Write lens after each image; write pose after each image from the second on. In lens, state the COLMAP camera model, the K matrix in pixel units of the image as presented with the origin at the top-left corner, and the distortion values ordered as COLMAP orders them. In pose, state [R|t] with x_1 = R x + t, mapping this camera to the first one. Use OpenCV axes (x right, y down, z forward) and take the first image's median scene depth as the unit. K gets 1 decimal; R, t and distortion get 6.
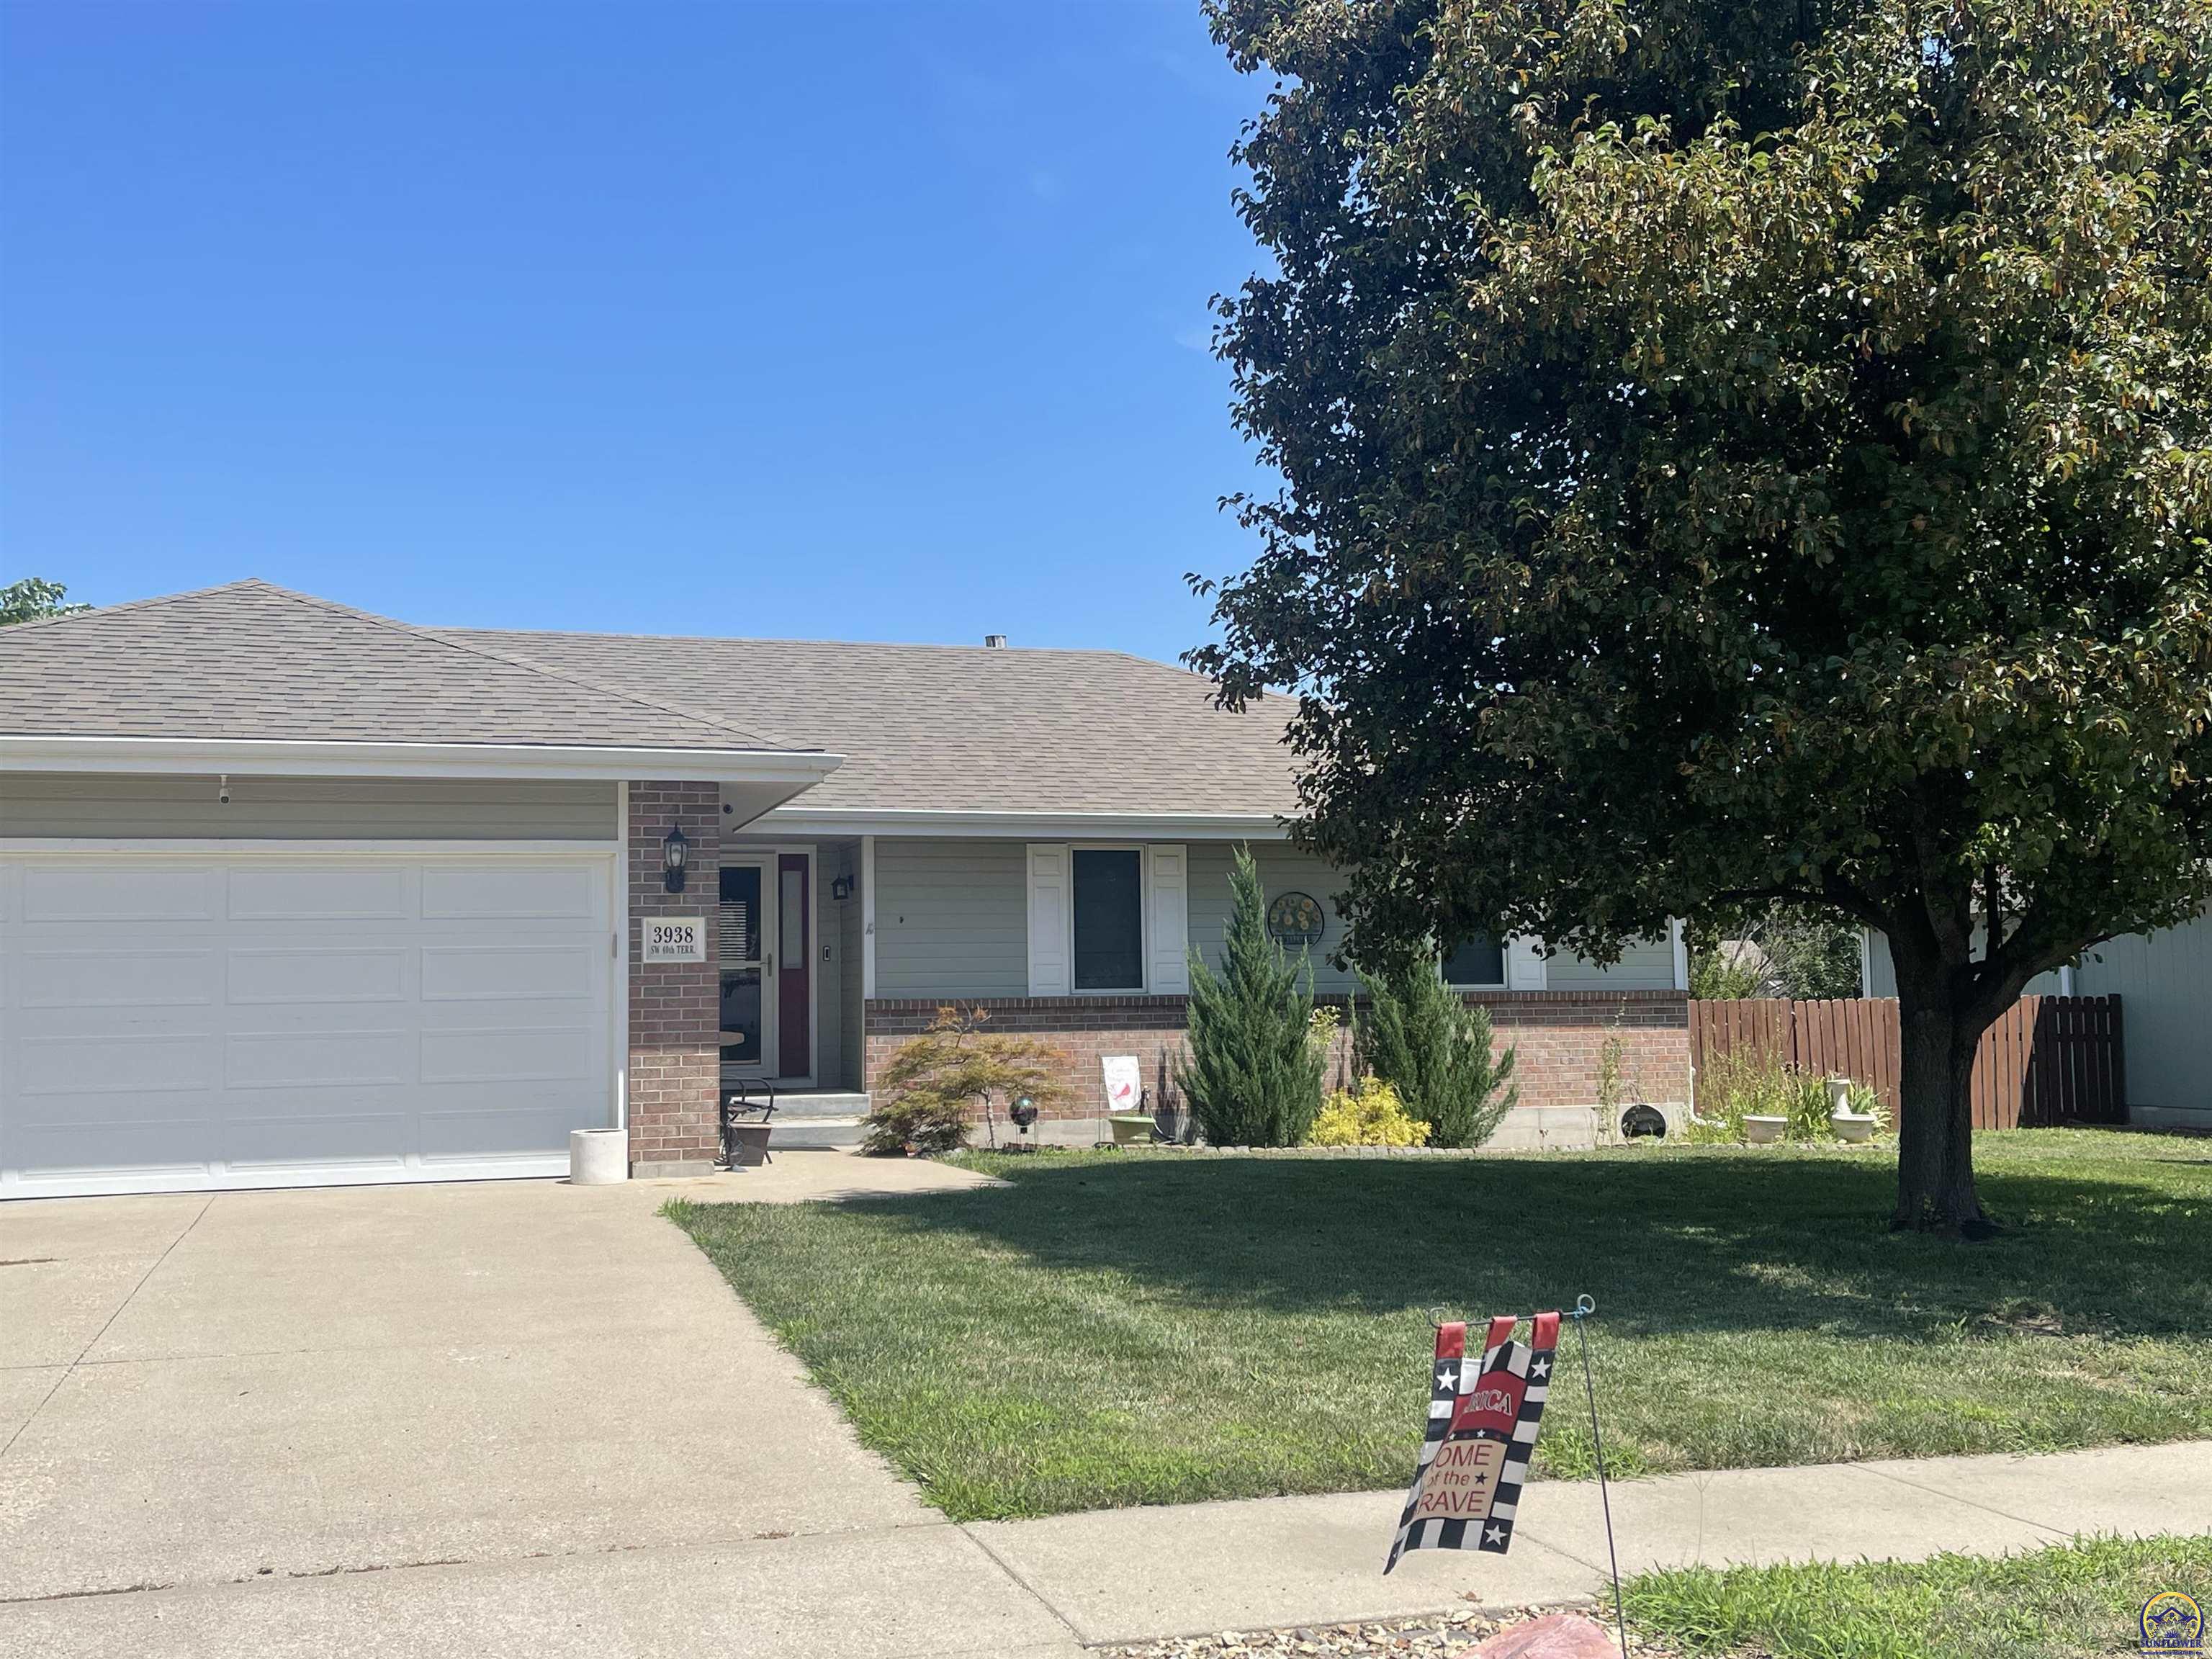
lens RADIAL K [[2188.2, 0, 1106.0], [0, 2188.2, 829.5], [0, 0, 1]] dist [0.008023, -0.019441]
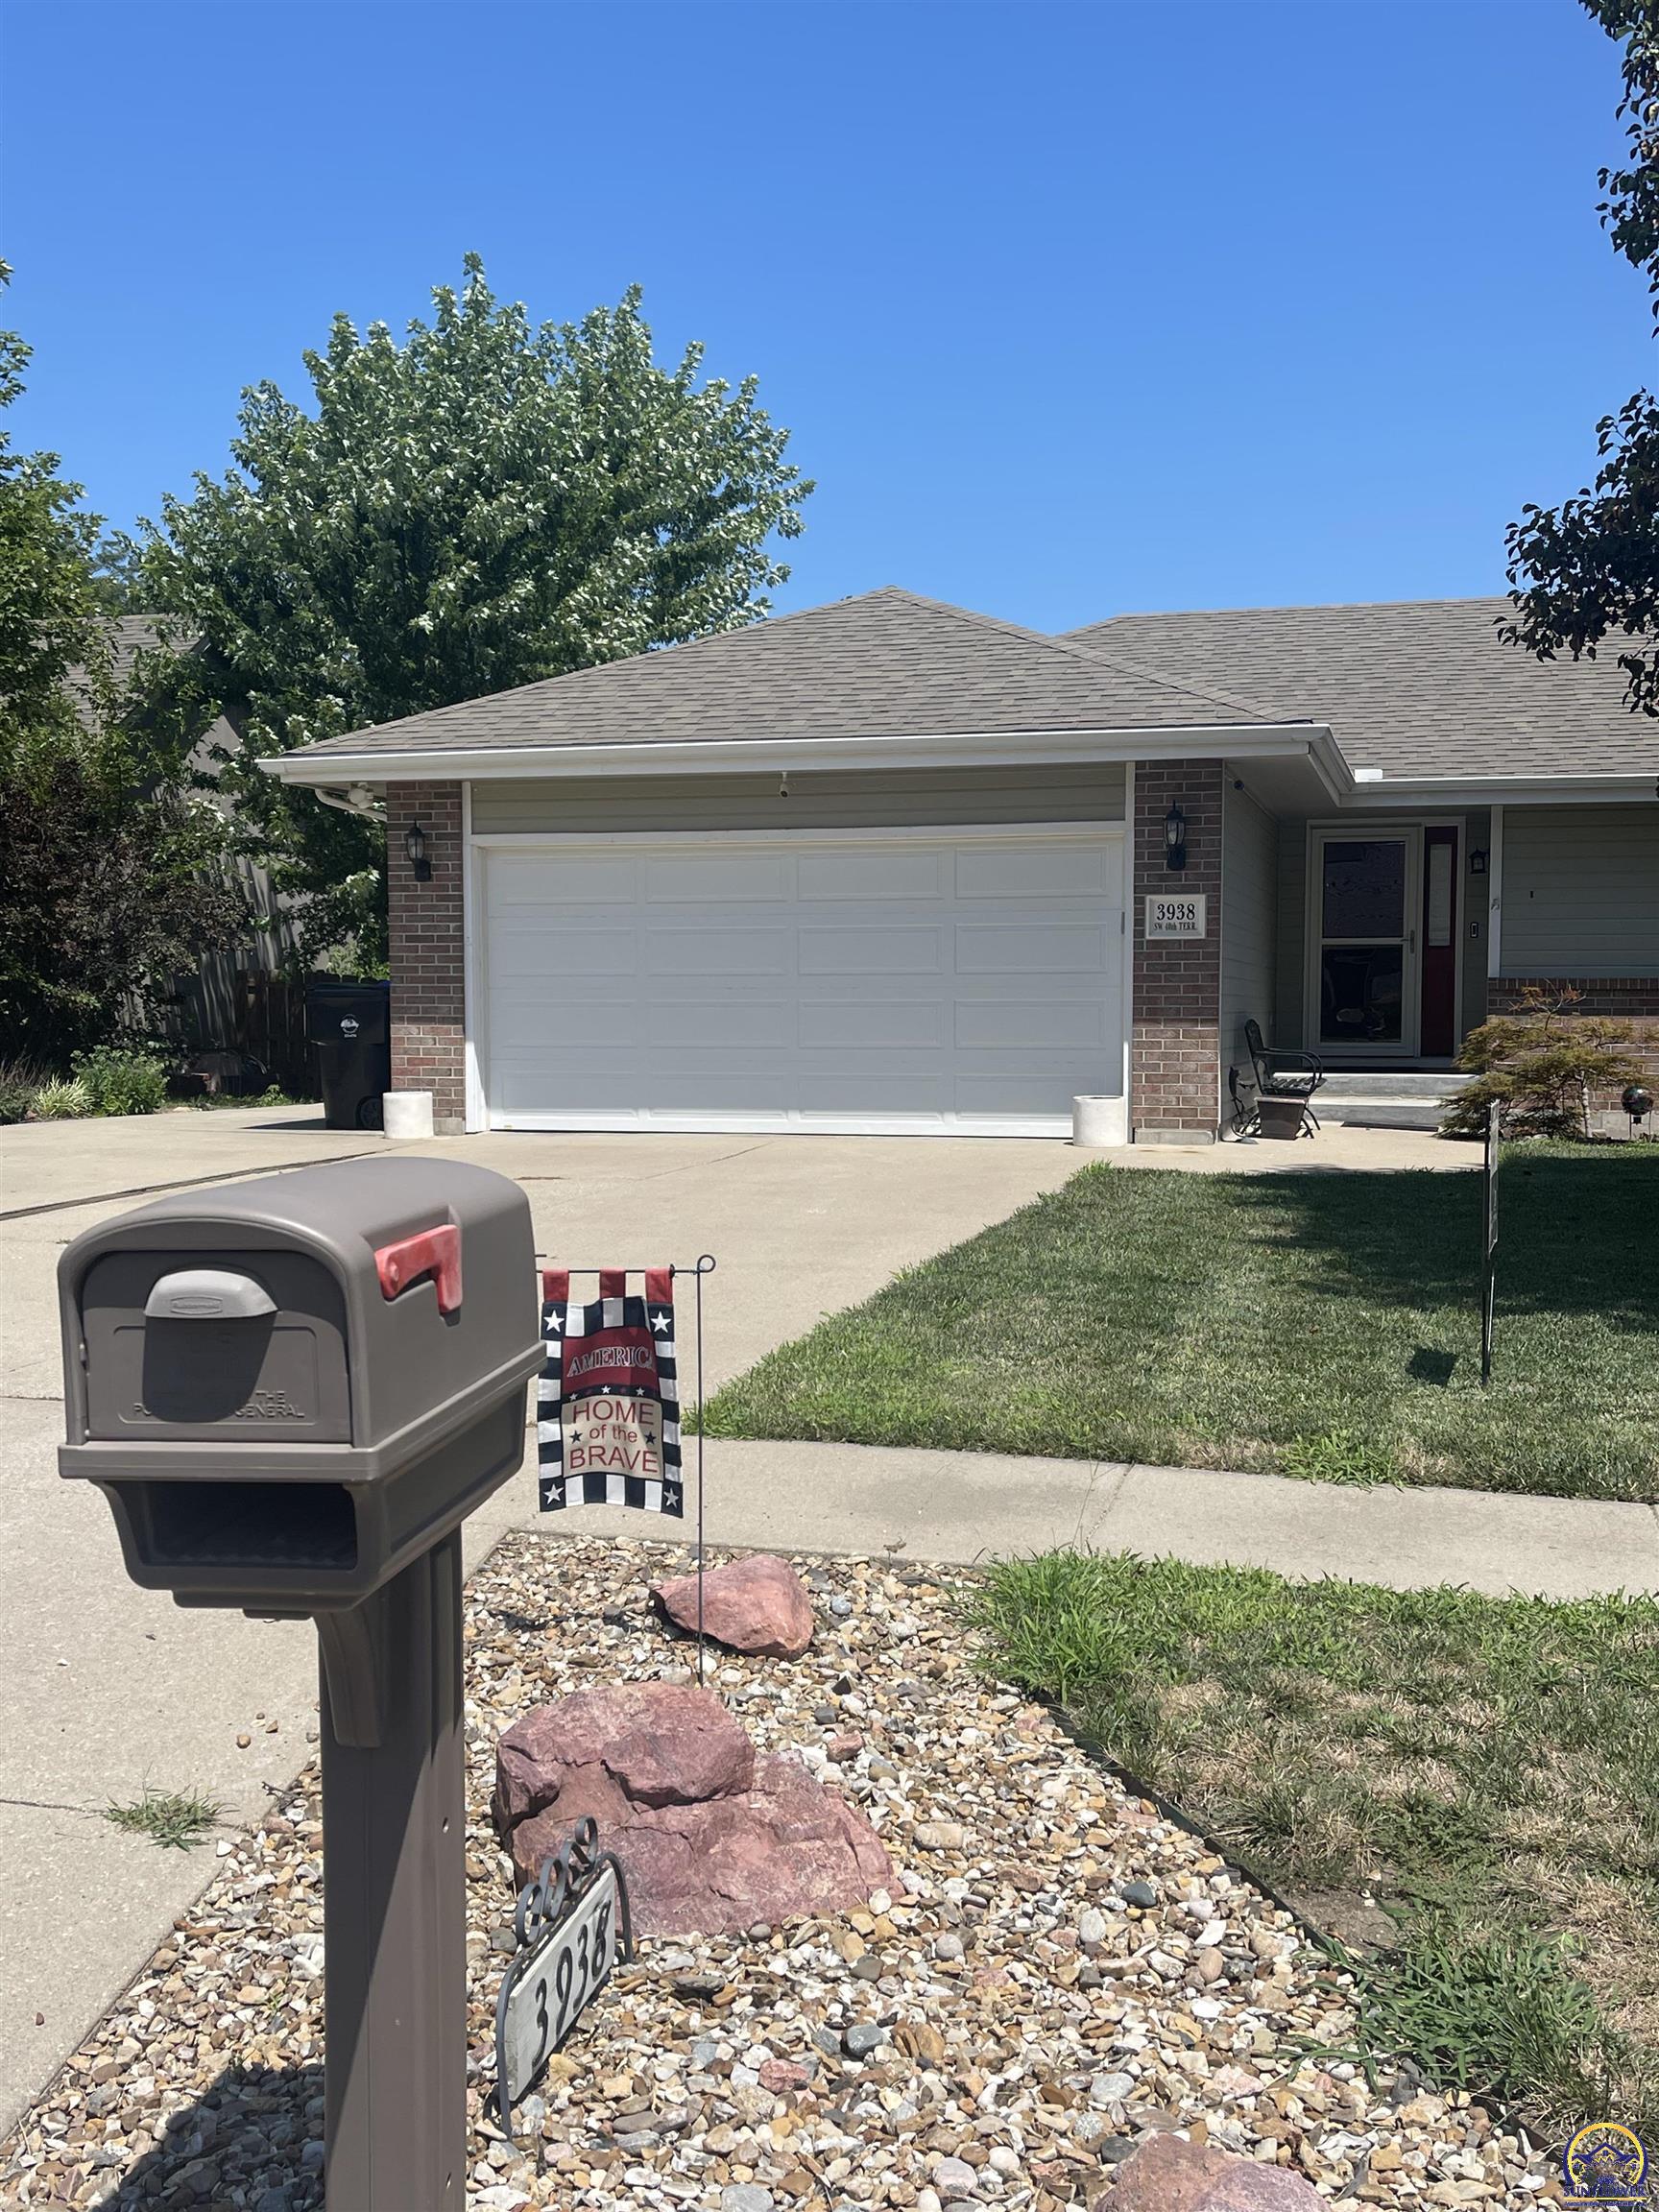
lens RADIAL K [[2188.2, 0, 844.5], [0, 2188.2, 1163.1], [0, 0, 1]] dist [0.008023, -0.019441]
pose [[0.832244, 0.059458, -0.551213, 0.245285], [0.030815, 0.987735, 0.153070, 0.002526], [0.553553, -0.144377, 0.820204, 0.053502]]
